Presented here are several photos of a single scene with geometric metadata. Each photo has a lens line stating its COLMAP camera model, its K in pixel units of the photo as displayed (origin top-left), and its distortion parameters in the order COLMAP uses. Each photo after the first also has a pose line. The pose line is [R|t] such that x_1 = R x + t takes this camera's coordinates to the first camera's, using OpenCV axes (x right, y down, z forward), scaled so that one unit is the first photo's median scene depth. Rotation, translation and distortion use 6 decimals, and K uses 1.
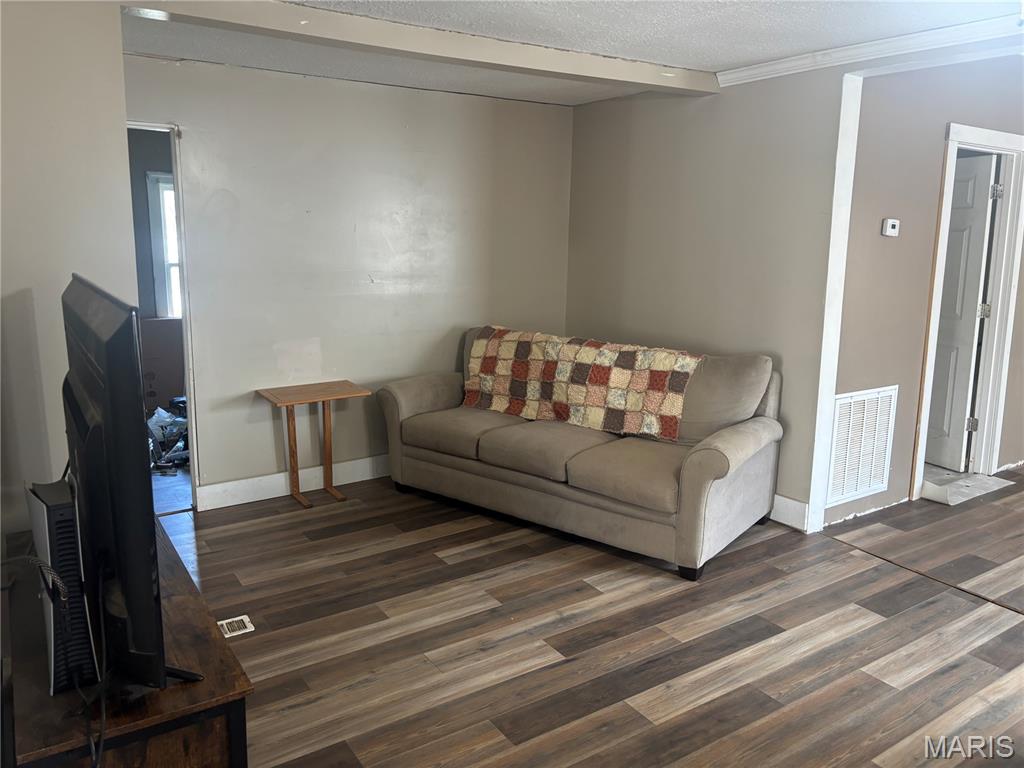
lens RADIAL K [[768.3, 0, 514.9], [0, 768.3, 373.7], [0, 0, 1]] dist [0.055167, -0.062469]
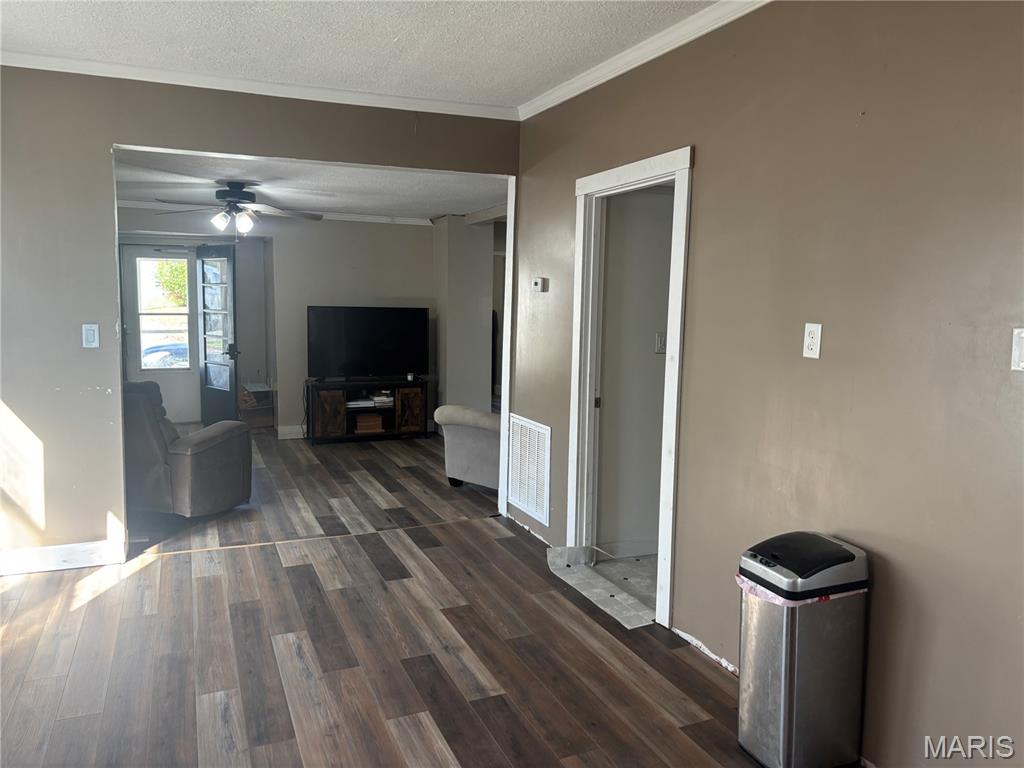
lens RADIAL K [[766.4, 0, 517.8], [0, 766.4, 379.6], [0, 0, 1]] dist [0.058264, -0.068029]
pose [[-0.183978, 0.086430, -0.979123, 2.203019], [-0.188618, 0.974510, 0.121465, -0.243350], [0.964663, 0.207027, -0.162986, 1.605421]]
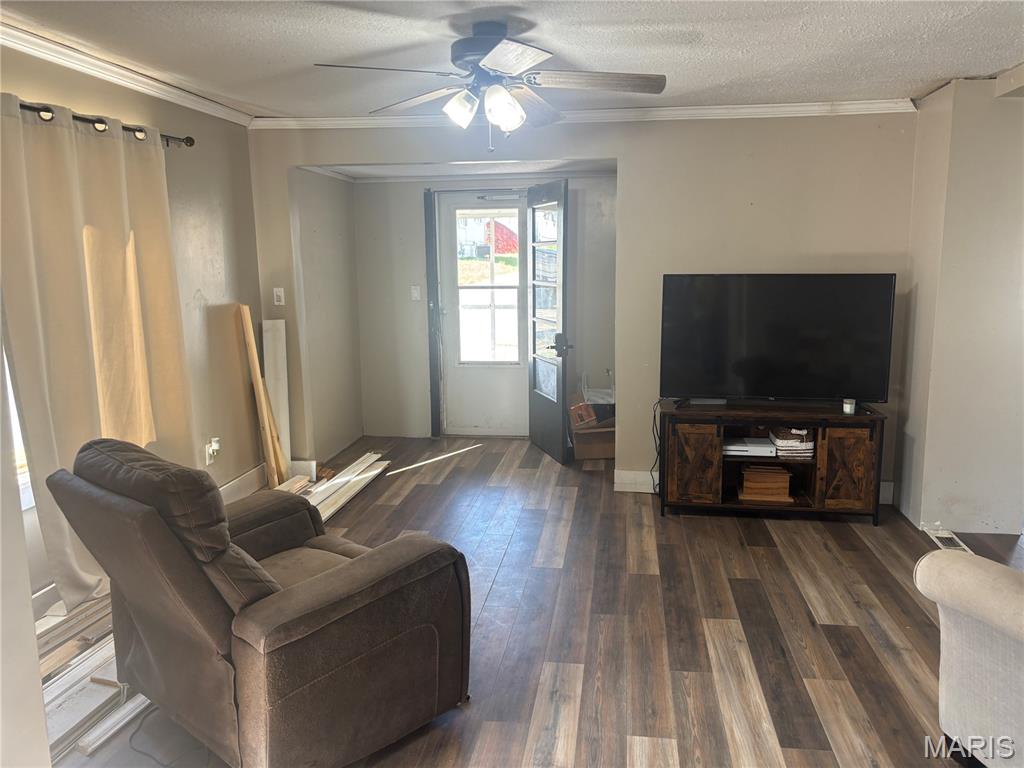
lens RADIAL K [[767.4, 0, 512.0], [0, 767.4, 384.0], [0, 0, 1]] dist [-0.001487, -0.000009]
pose [[-0.669759, 0.113559, -0.733844, 1.079847], [-0.128377, 0.955651, 0.265049, -0.188418], [0.731397, 0.271728, -0.625478, 1.216961]]
